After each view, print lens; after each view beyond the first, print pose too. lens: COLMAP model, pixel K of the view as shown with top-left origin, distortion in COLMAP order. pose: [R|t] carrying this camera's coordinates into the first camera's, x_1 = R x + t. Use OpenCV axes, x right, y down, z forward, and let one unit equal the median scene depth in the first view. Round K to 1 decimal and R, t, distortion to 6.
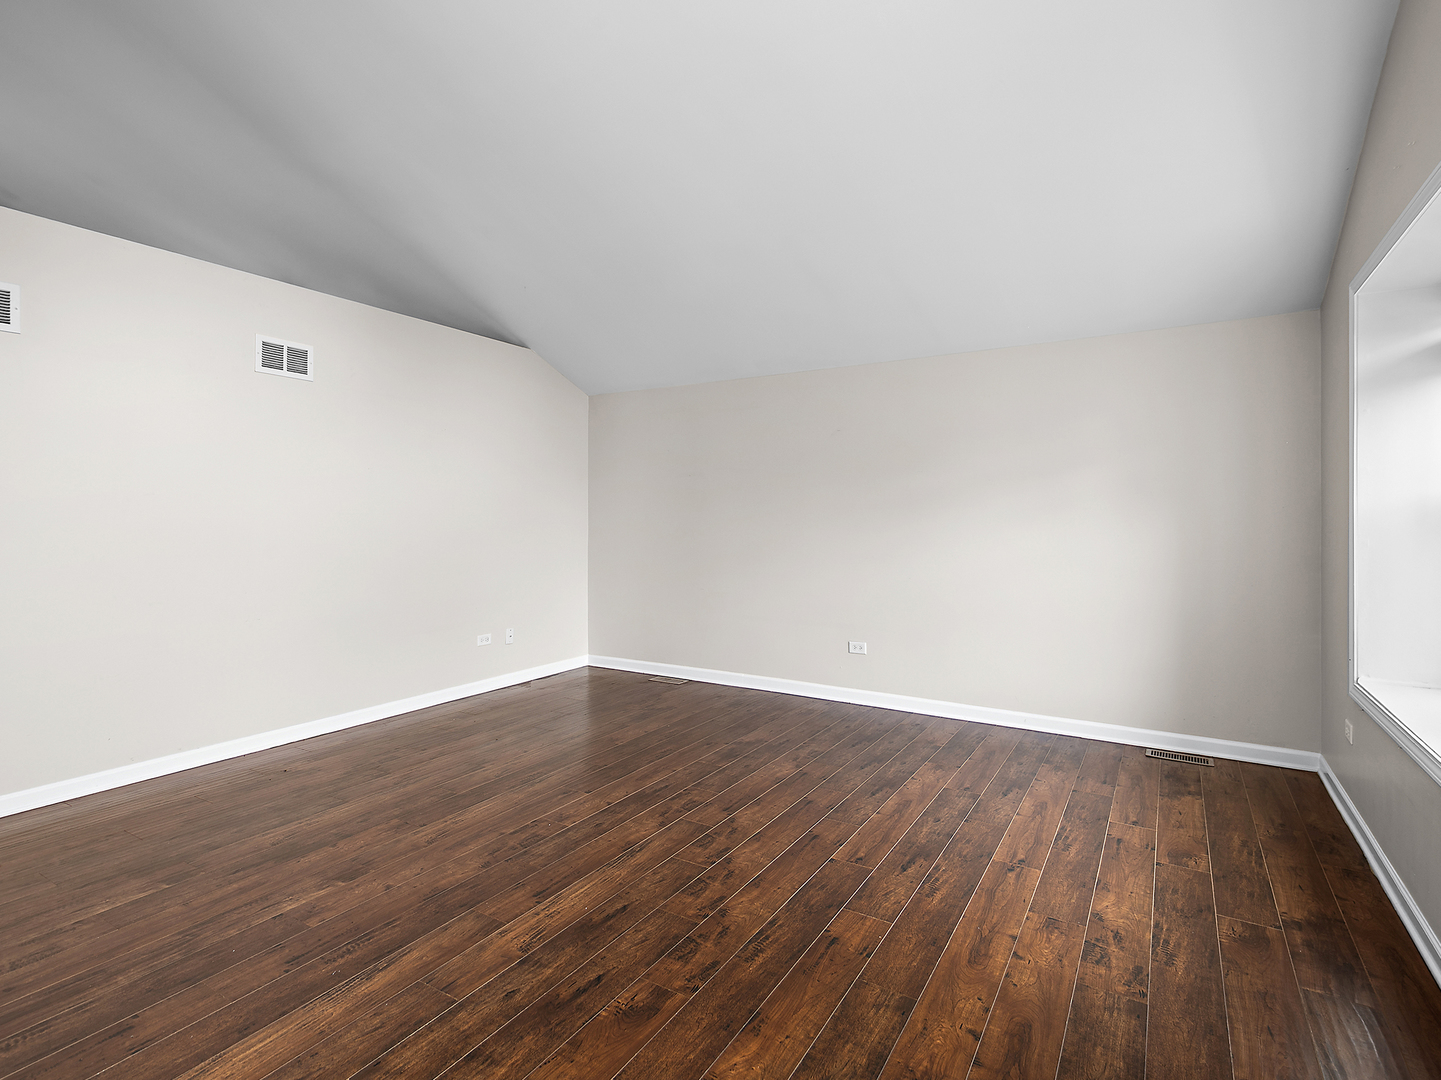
lens RADIAL K [[728.5, 0, 733.8], [0, 728.5, 539.1], [0, 0, 1]] dist [0.005098, -0.002974]
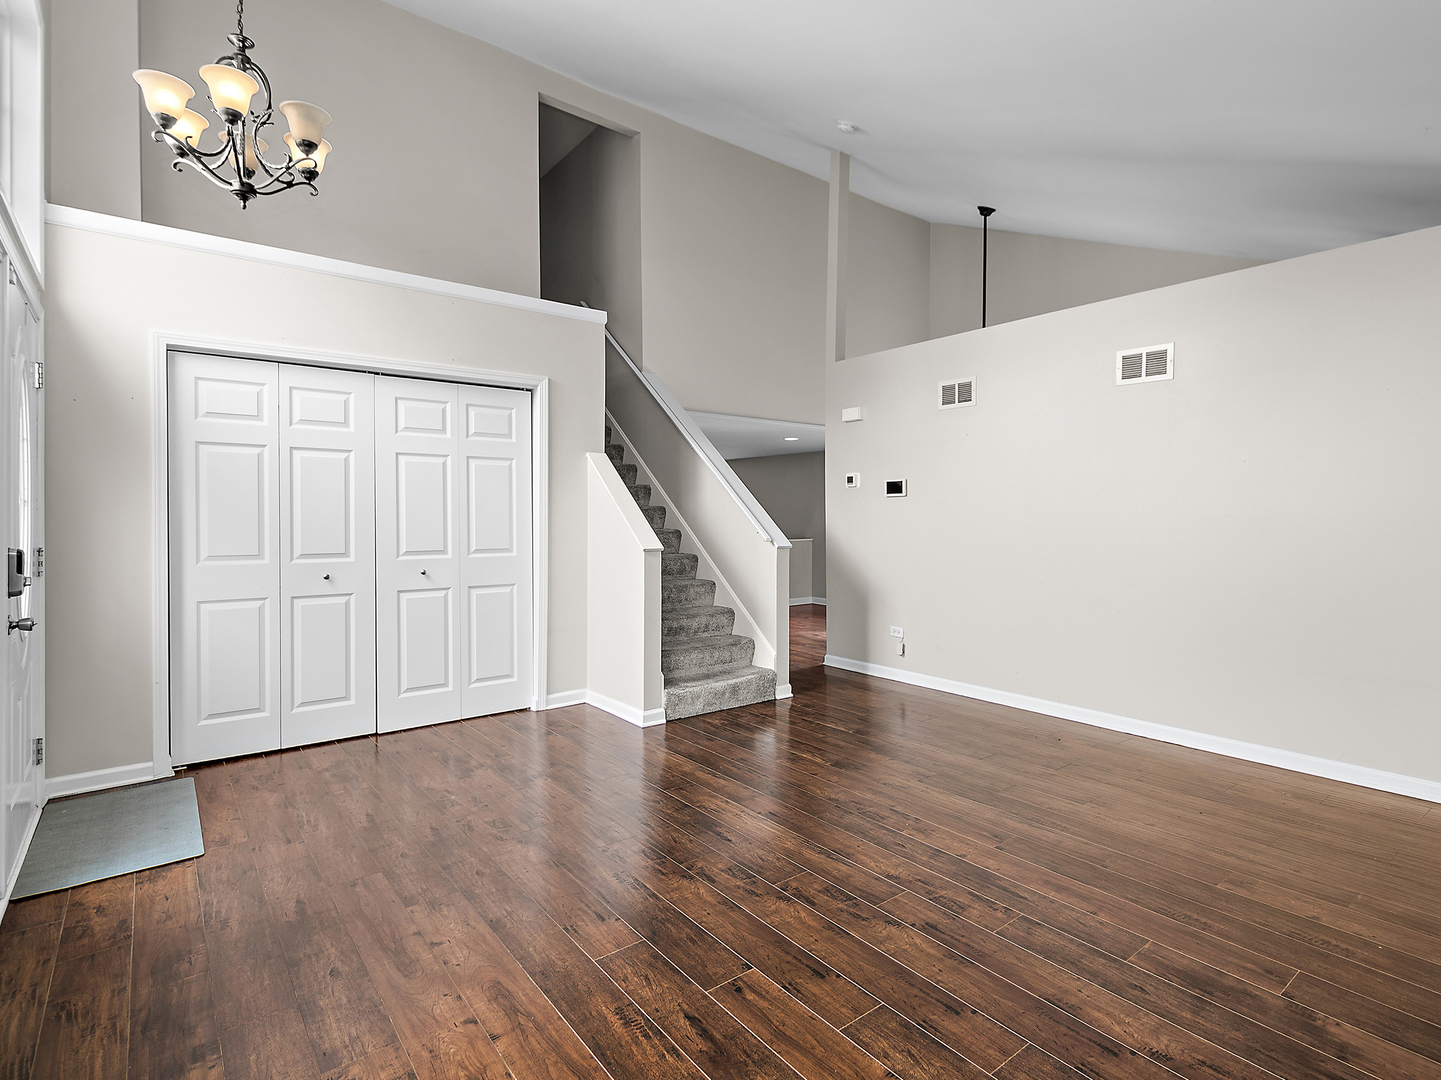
lens RADIAL K [[728.5, 0, 734.3], [0, 728.5, 537.3], [0, 0, 1]] dist [0.005098, -0.002974]
pose [[-0.347280, 0.031941, -0.937217, 0.730239], [-0.033137, 0.998378, 0.046304, -0.040711], [0.937176, 0.047137, -0.345658, 1.061396]]
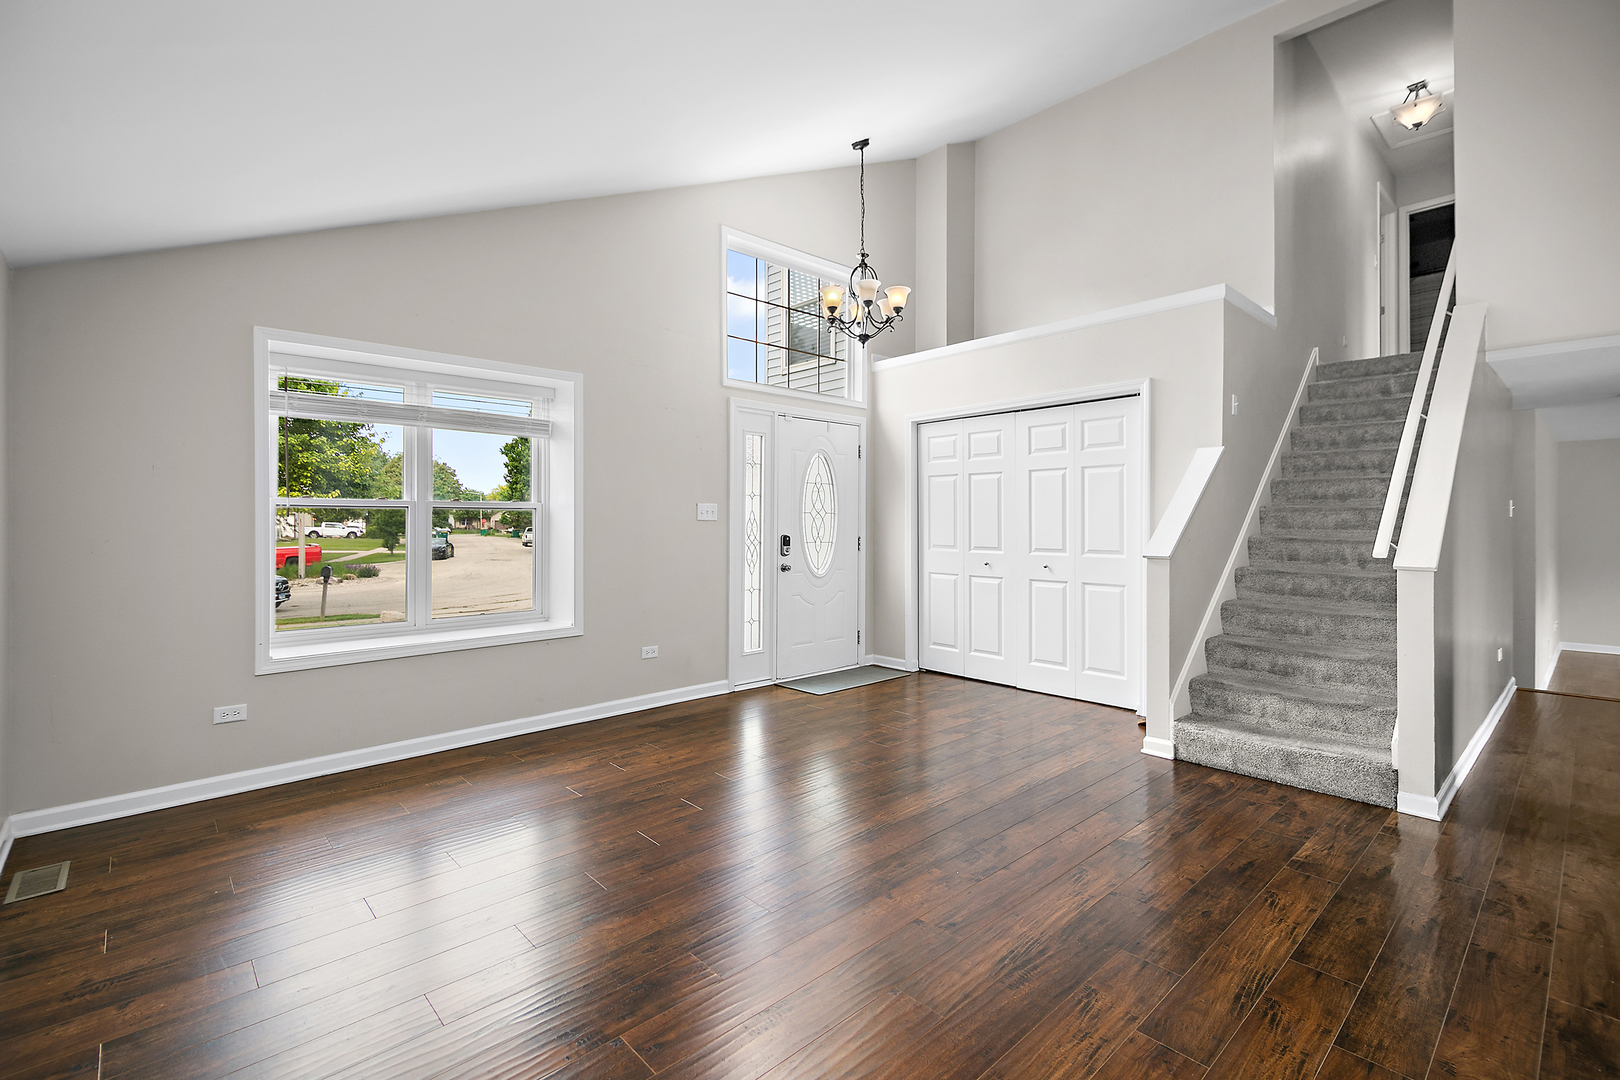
lens RADIAL K [[731.3, 0, 820.1], [0, 731.3, 516.5], [0, 0, 1]] dist [0.018367, -0.000170]
pose [[-0.963905, 0.004742, 0.266205, -0.318149], [0.011436, 0.999656, 0.023601, -0.051487], [-0.266002, 0.025793, -0.963627, 1.801845]]
